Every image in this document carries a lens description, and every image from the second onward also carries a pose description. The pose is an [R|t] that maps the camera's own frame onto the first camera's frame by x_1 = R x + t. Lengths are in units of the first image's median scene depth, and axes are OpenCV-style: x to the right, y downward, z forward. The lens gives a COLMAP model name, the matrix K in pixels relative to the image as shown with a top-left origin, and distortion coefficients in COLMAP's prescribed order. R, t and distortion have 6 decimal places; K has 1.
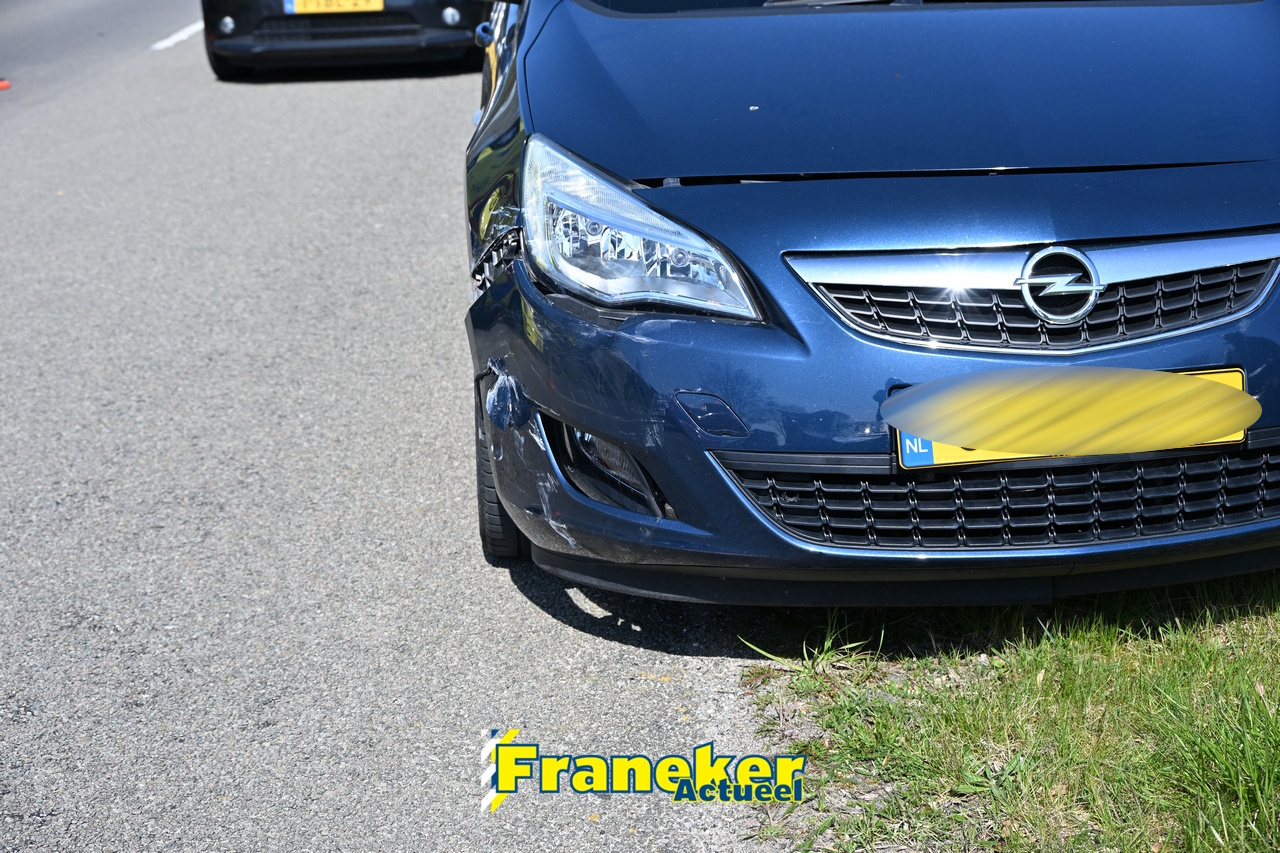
lens RADIAL K [[2177.1, 0, 640.0], [0, 2177.1, 426.5], [0, 0, 1]] dist [-0.009137, -0.008642]
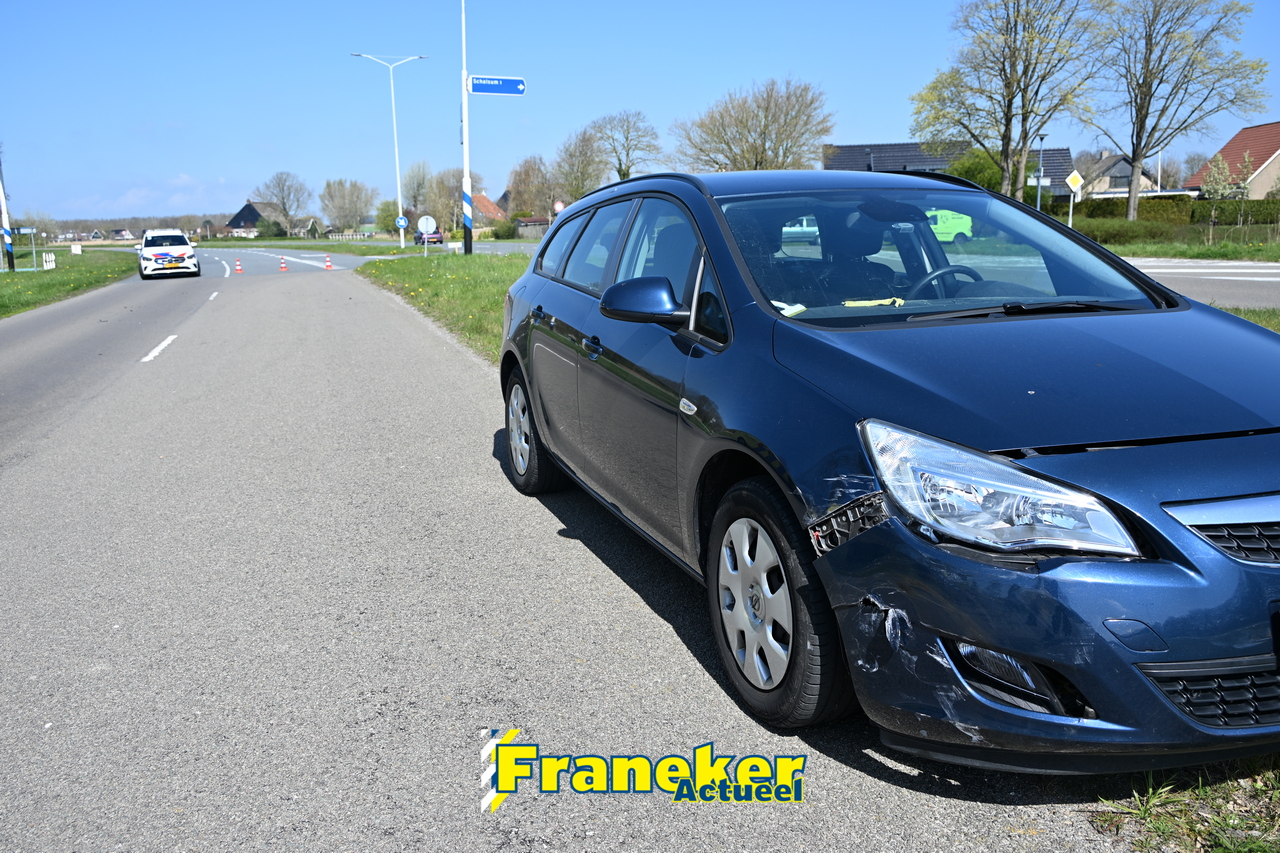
lens RADIAL K [[1085.6, 0, 640.0], [0, 1085.6, 426.5], [0, 0, 1]] dist [-0.001554, -0.010064]
pose [[0.960344, -0.057068, 0.272914, -0.382658], [0.083176, 0.992898, -0.085065, -0.090200], [-0.266121, 0.104392, 0.958270, 0.428175]]
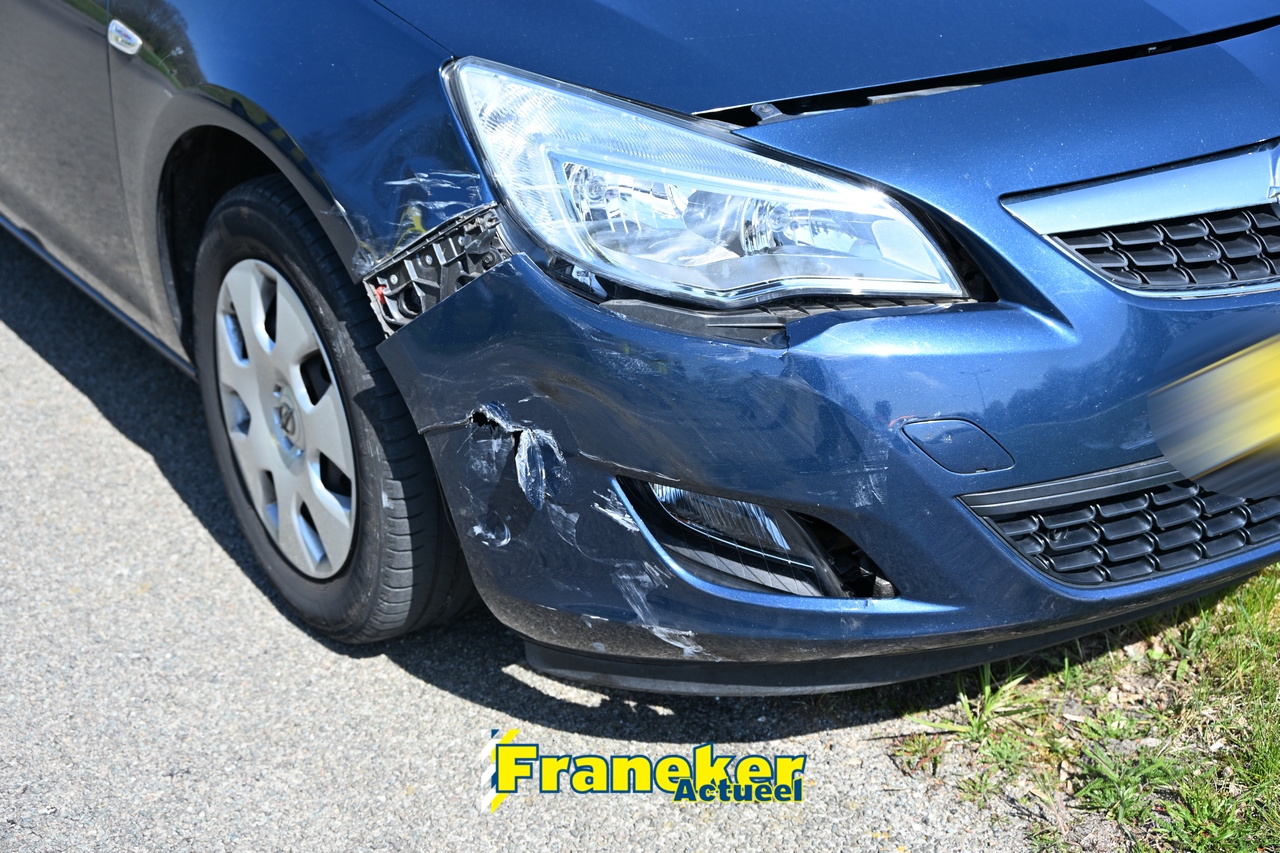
lens RADIAL K [[1841.4, 0, 640.0], [0, 1841.4, 426.5], [0, 0, 1]] dist [-0.002180, 0.013204]
pose [[0.855635, -0.207779, 0.474043, -0.308362], [0.149928, 0.976115, 0.157228, -0.110938], [-0.495389, -0.063458, 0.866350, 0.506932]]
